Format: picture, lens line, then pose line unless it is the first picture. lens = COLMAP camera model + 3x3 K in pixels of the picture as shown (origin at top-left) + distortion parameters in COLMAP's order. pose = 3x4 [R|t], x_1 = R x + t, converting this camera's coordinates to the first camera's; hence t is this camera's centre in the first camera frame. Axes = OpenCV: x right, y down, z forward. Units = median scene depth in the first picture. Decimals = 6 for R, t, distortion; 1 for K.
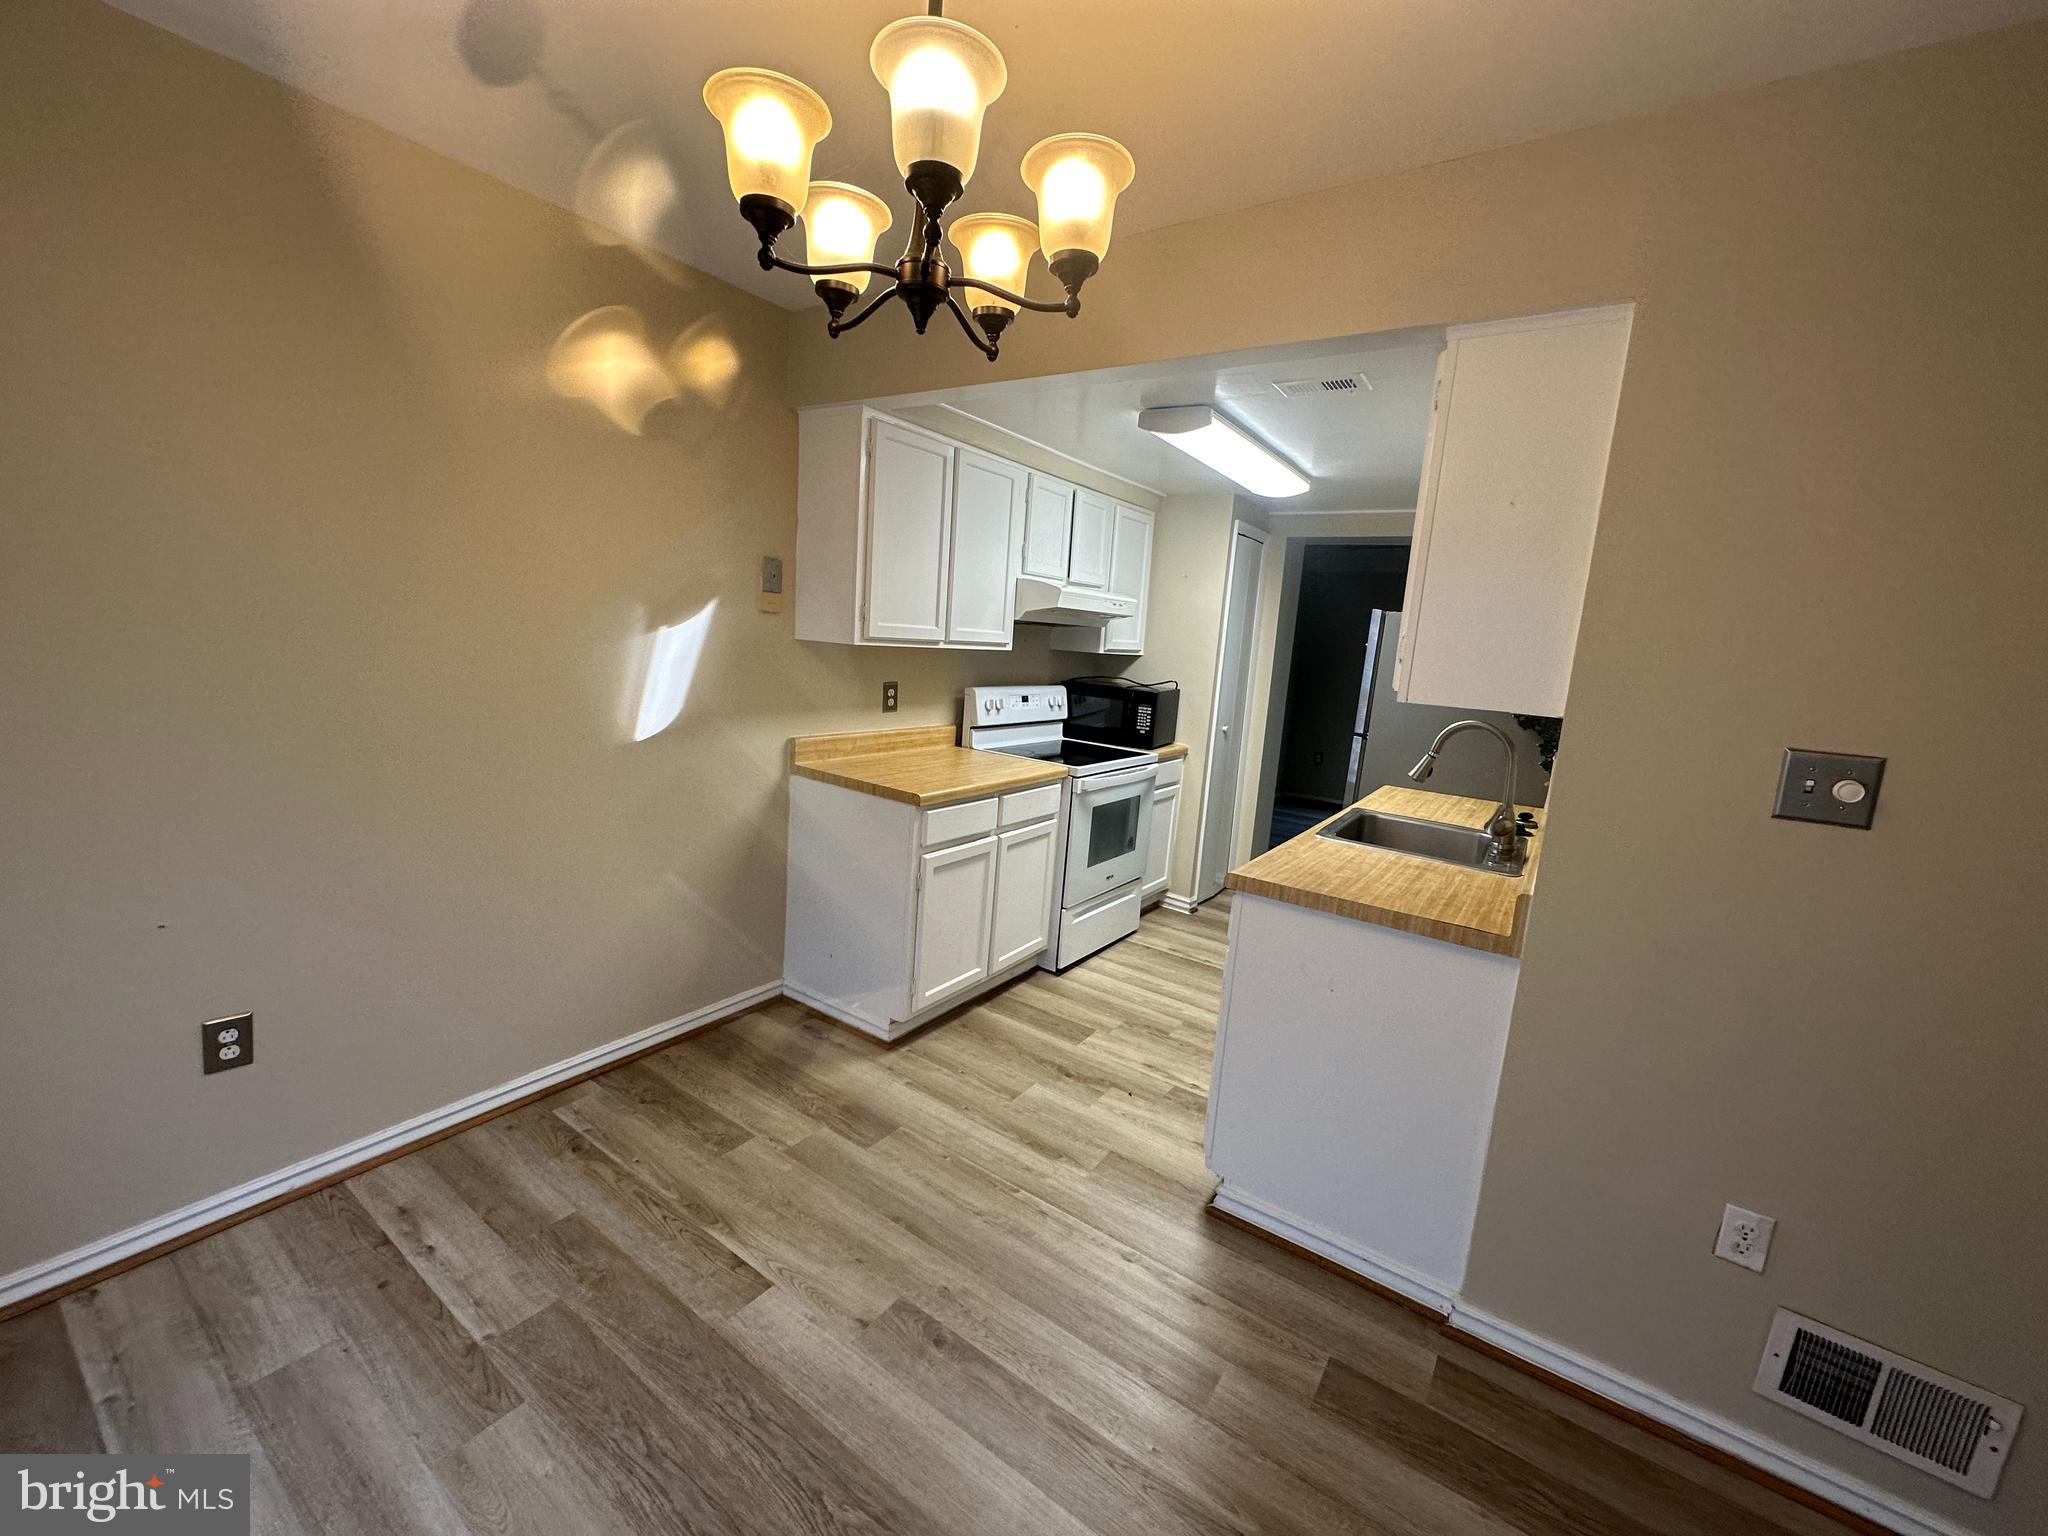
lens RADIAL K [[817.4, 0, 1023.4], [0, 817.4, 766.6], [0, 0, 1]] dist [0.001138, -0.000266]
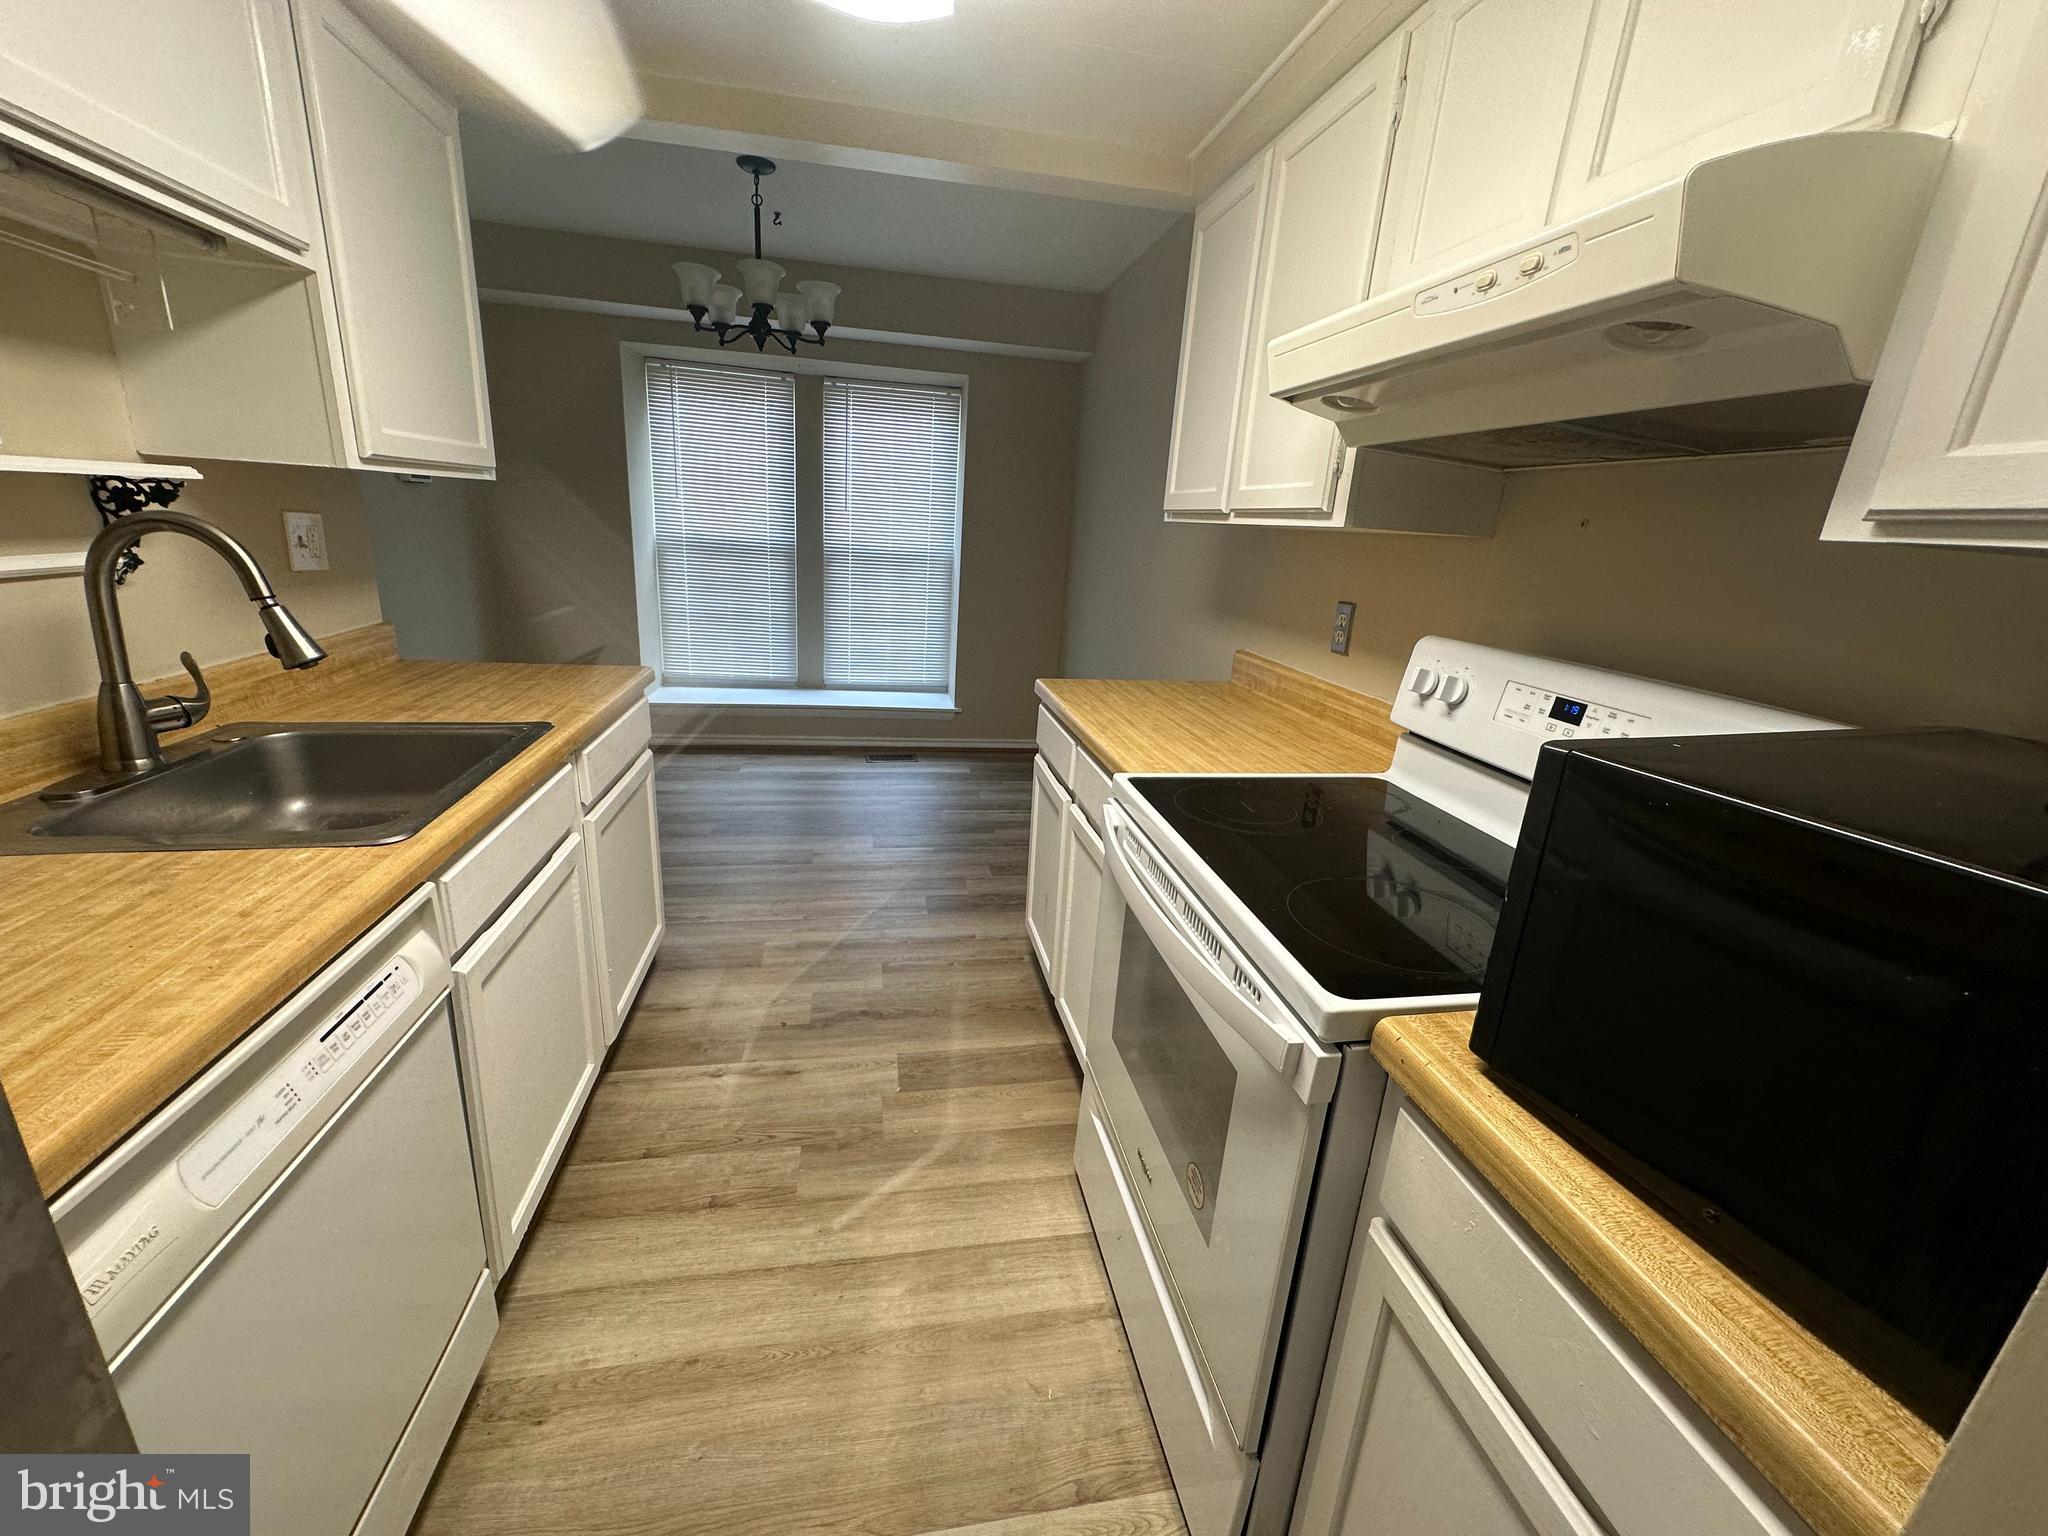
lens RADIAL K [[817.4, 0, 1025.2], [0, 817.4, 768.4], [0, 0, 1]] dist [0.001138, -0.000266]
pose [[-0.693024, 0.092957, -0.714897, 0.593273], [-0.231051, 0.910702, 0.342399, -0.199952], [0.682886, 0.402469, -0.609660, 1.753744]]
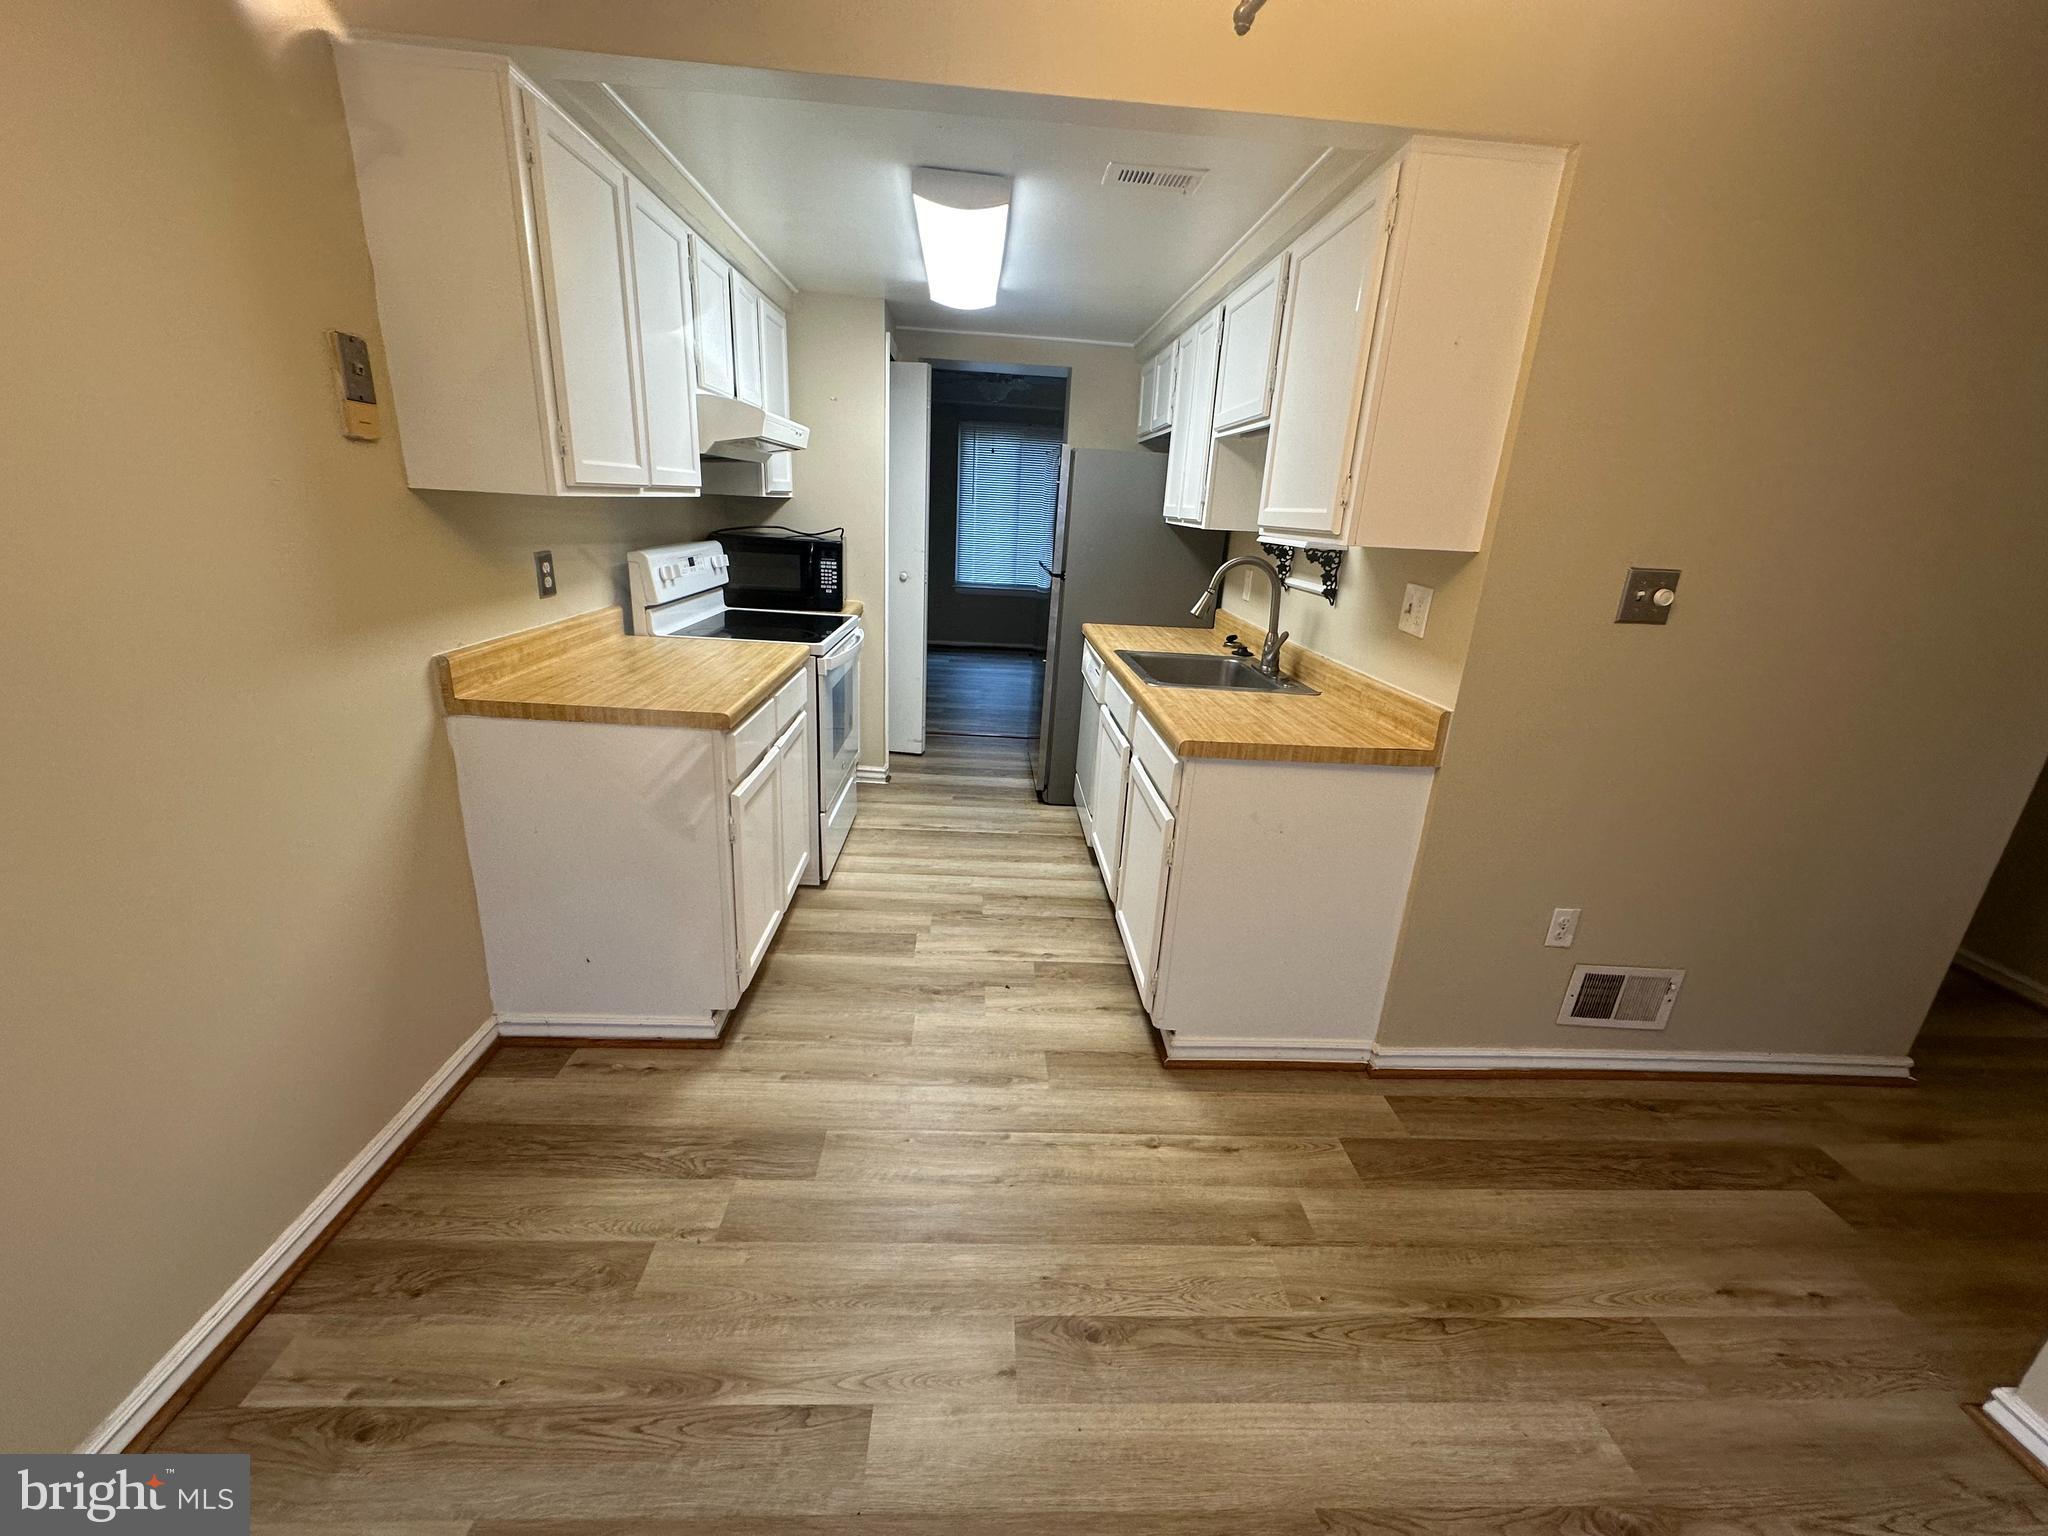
lens RADIAL K [[817.4, 0, 1022.8], [0, 817.4, 765.5], [0, 0, 1]] dist [0.001138, -0.000266]
pose [[0.796438, -0.211374, 0.566576, -0.374171], [0.099847, 0.970027, 0.221536, -0.060149], [-0.596421, -0.119869, 0.793671, 0.303358]]
